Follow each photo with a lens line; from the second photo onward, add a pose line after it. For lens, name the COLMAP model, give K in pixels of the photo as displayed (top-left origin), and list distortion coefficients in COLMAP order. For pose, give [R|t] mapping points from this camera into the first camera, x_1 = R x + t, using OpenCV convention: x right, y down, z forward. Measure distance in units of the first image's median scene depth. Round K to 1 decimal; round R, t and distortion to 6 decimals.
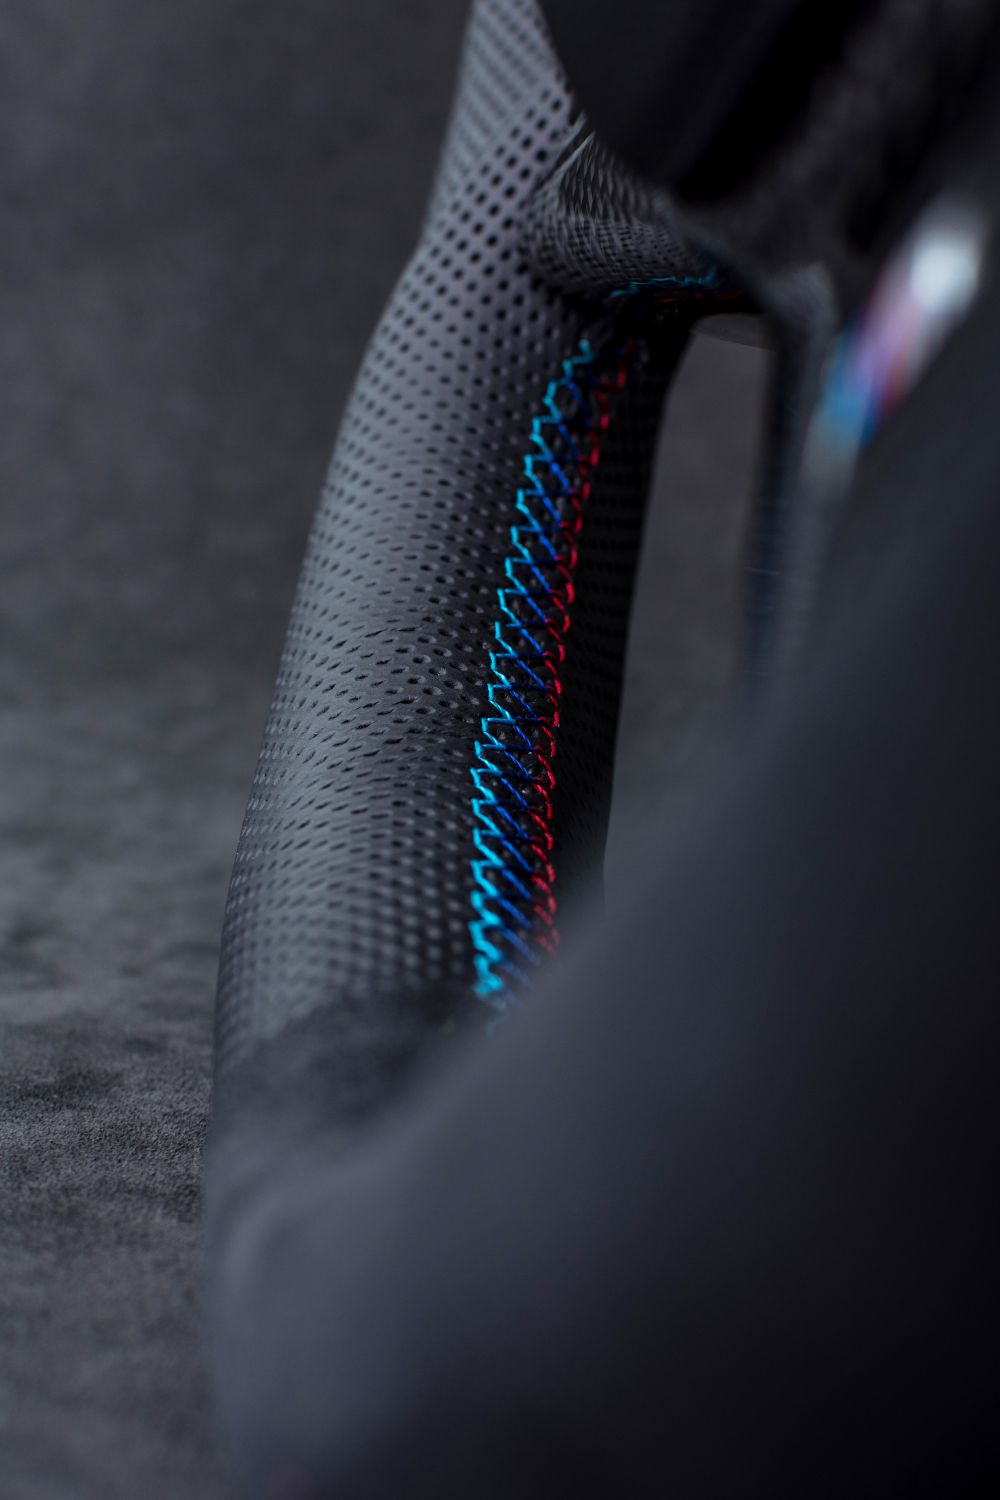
lens RADIAL K [[2313.7, 0, 498.8], [0, 2313.7, 753.2], [0, 0, 1]] dist [0.047326, 0.000000]
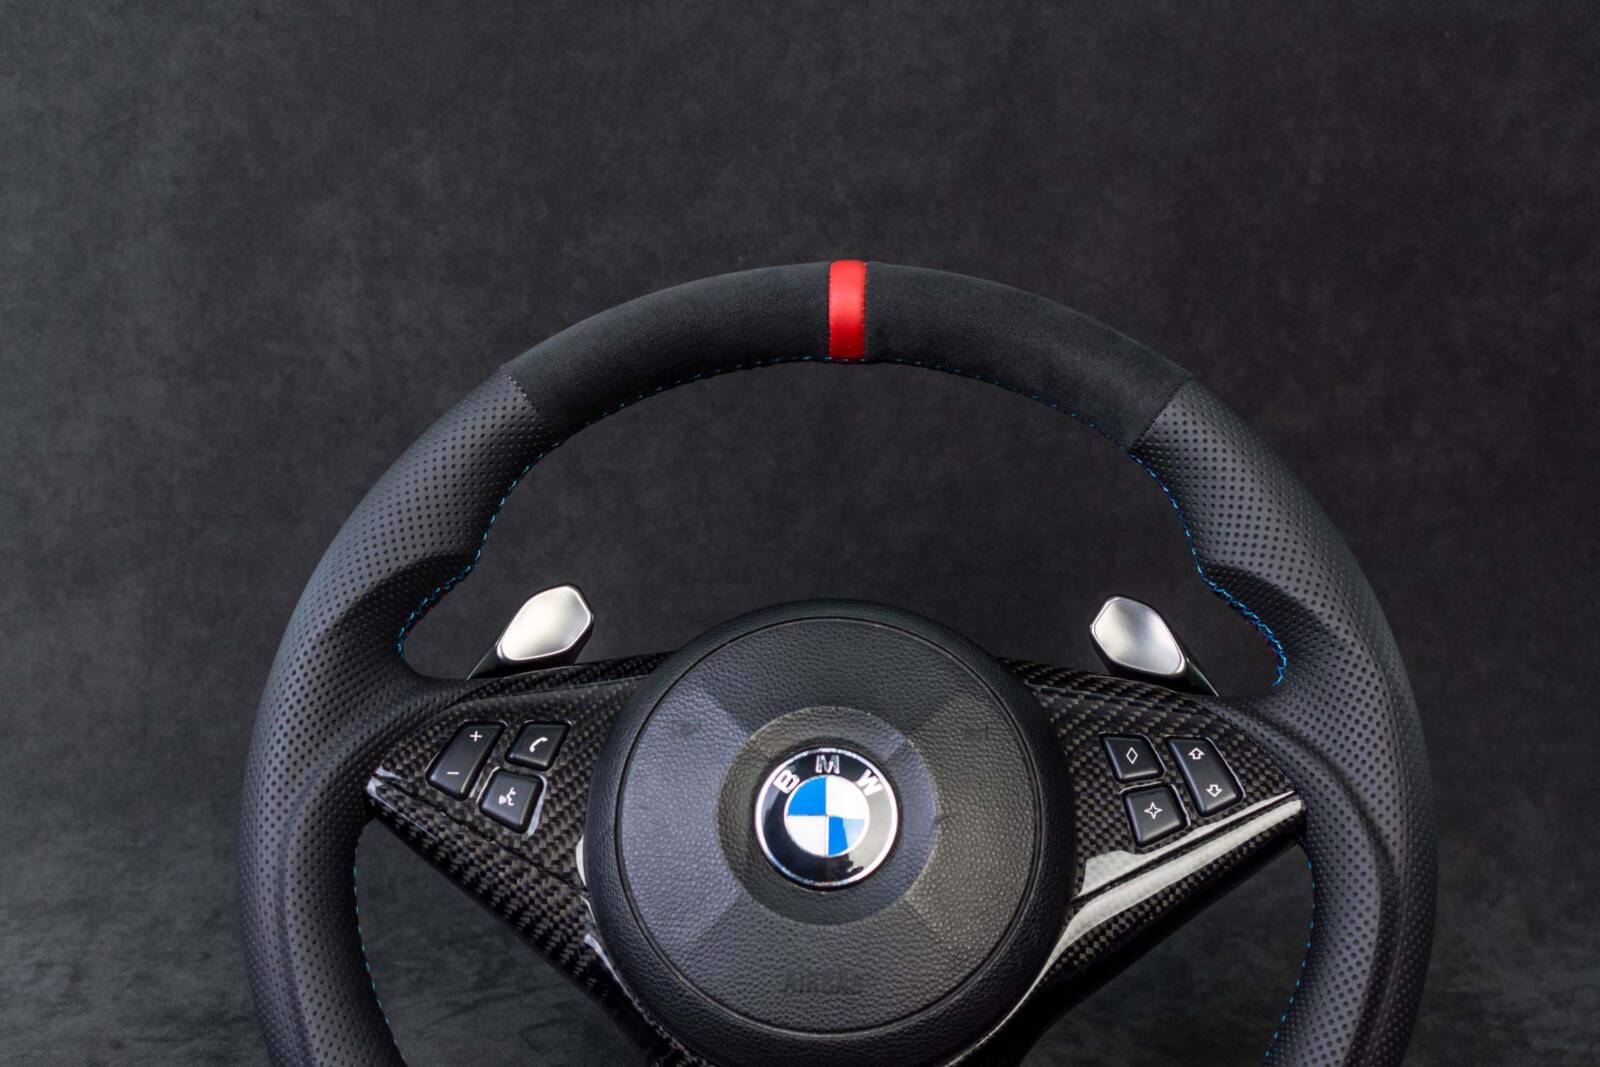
lens RADIAL K [[2468.0, 0, 784.3], [0, 2468.0, 536.2], [0, 0, 1]] dist [0.047326, 0.000000]
pose [[0.996756, -0.068713, 0.041911, 0.459491], [0.060560, 0.983270, 0.171794, -0.756600], [-0.053014, -0.168699, 0.984241, -1.559521]]
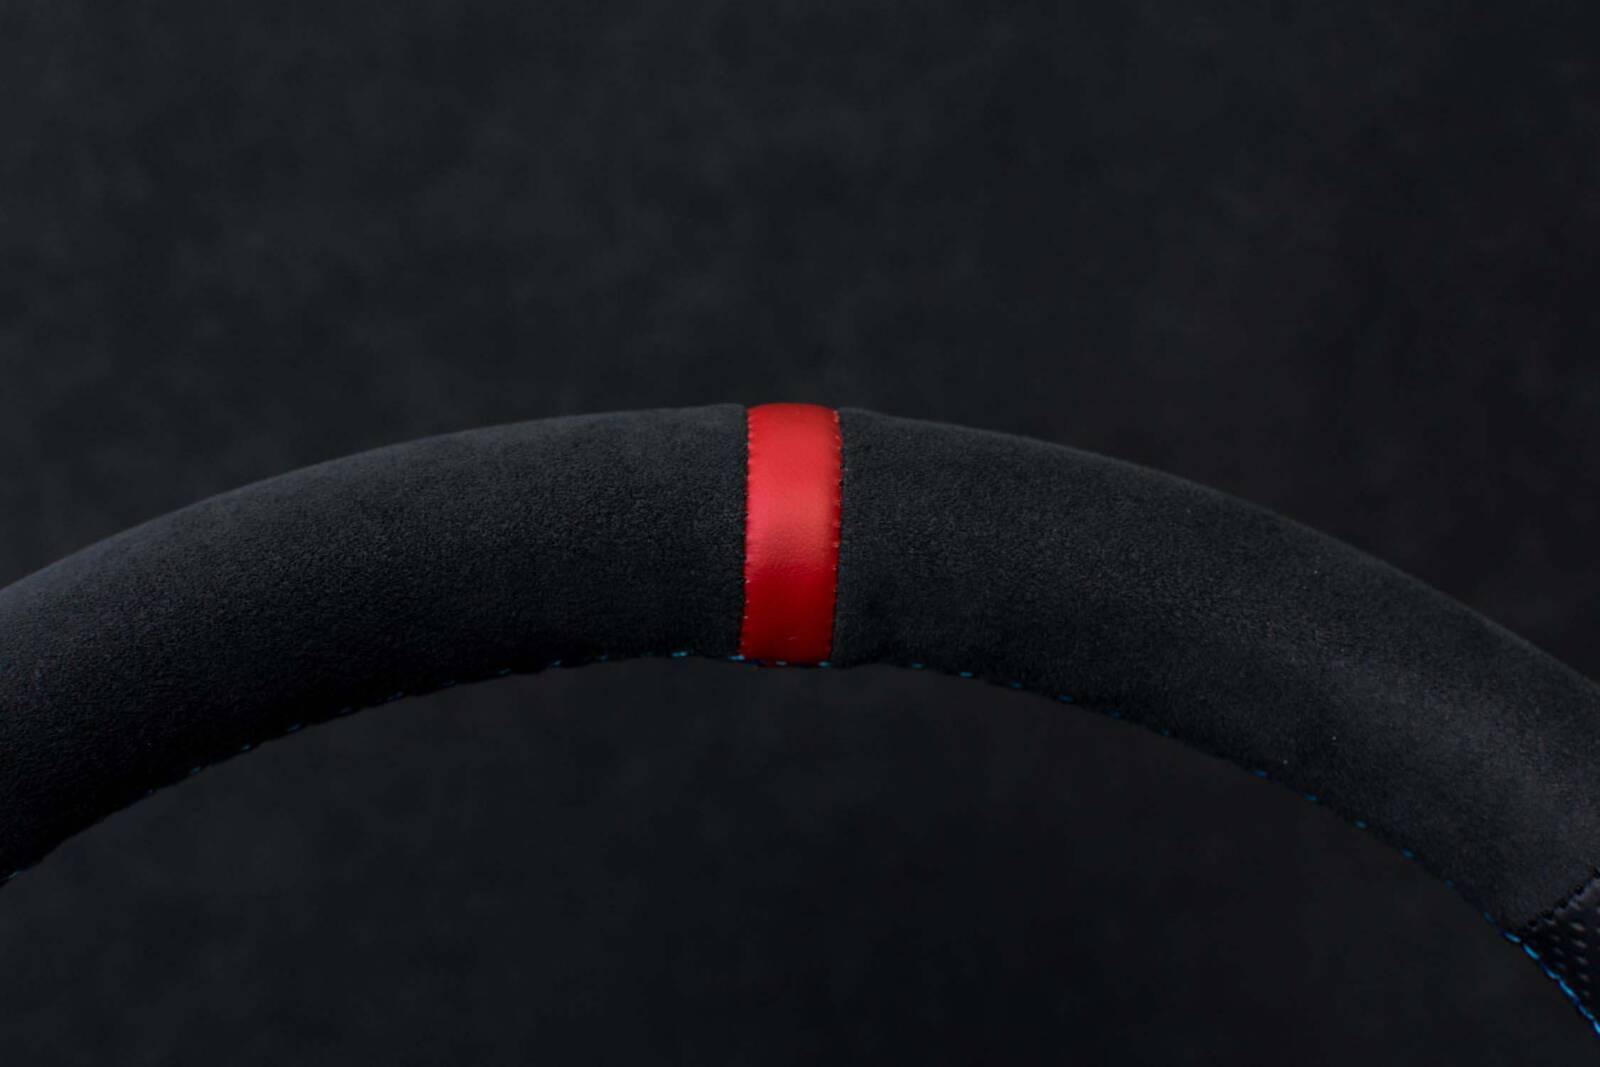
lens RADIAL K [[2468.0, 0, 799.6], [0, 2468.0, 531.4], [0, 0, 1]] dist [0.047326, 0.000000]
pose [[0.990108, -0.049716, 0.131206, 0.513387], [0.020637, 0.976550, 0.214301, -0.757664], [-0.138783, -0.209473, 0.967915, -0.190060]]
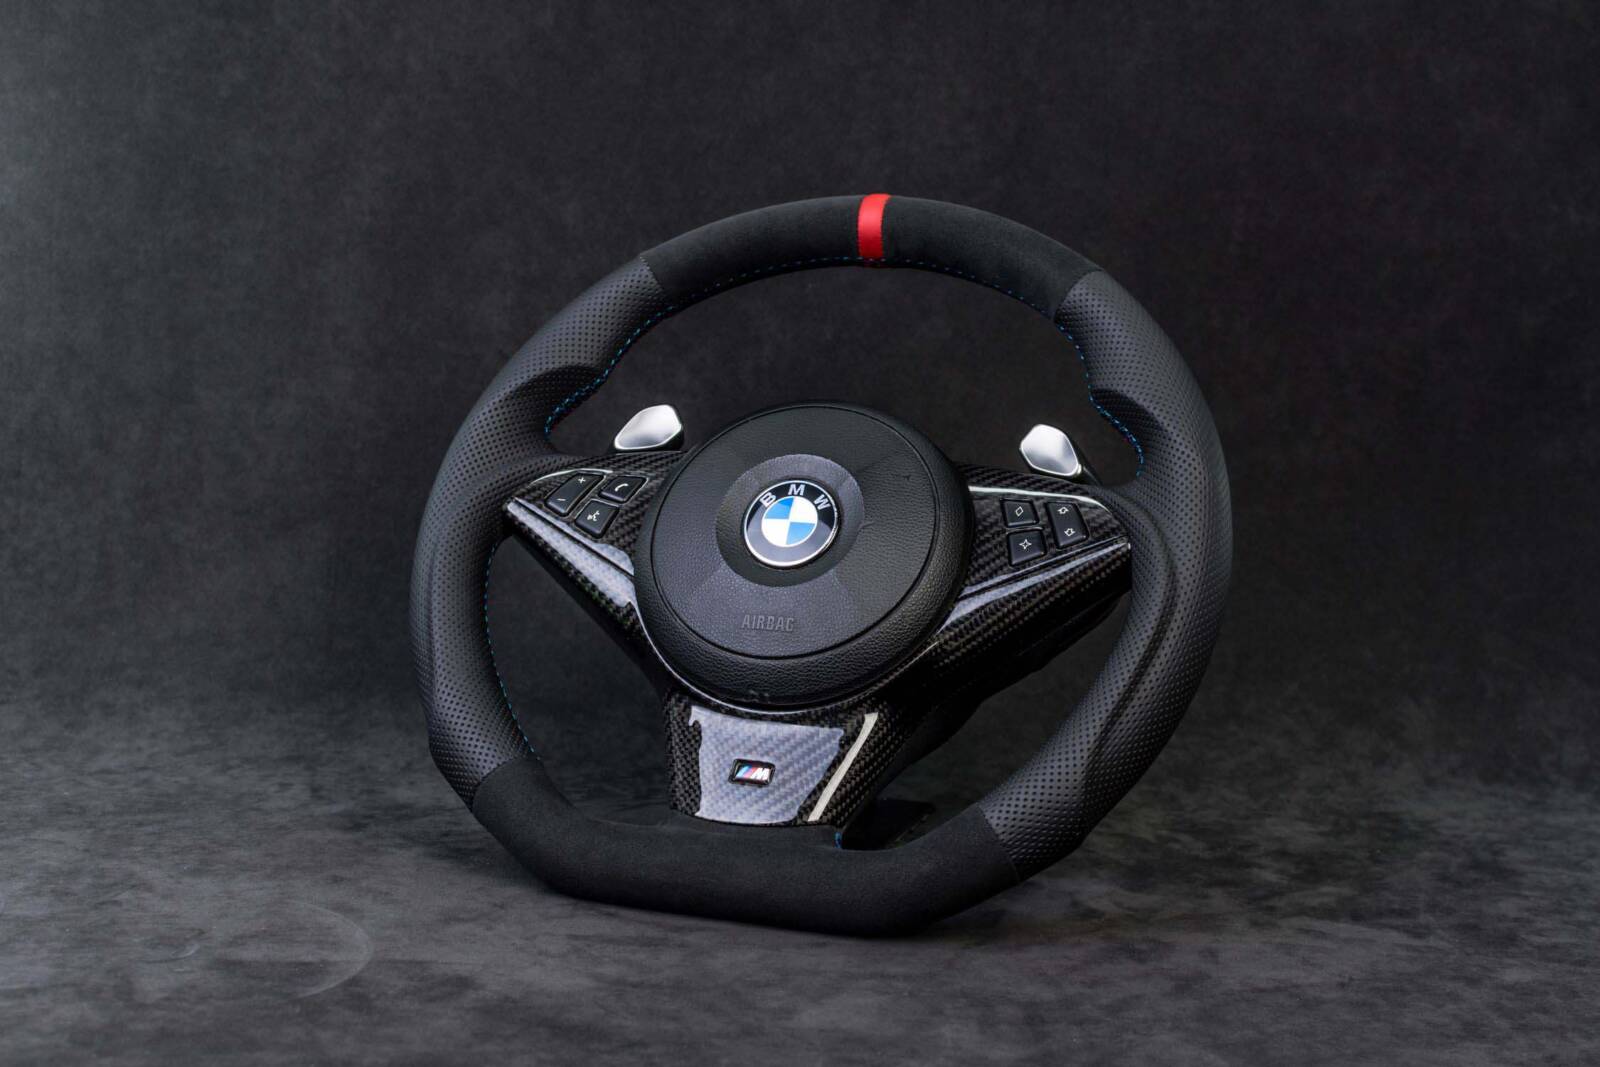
lens RADIAL K [[2468.0, 0, 810.9], [0, 2468.0, 527.8], [0, 0, 1]] dist [0.047326, 0.000000]
pose [[0.981922, -0.040657, 0.184869, -0.126327], [0.044031, 0.998930, -0.014179, -0.190473], [-0.184094, 0.022063, 0.982661, -2.308082]]
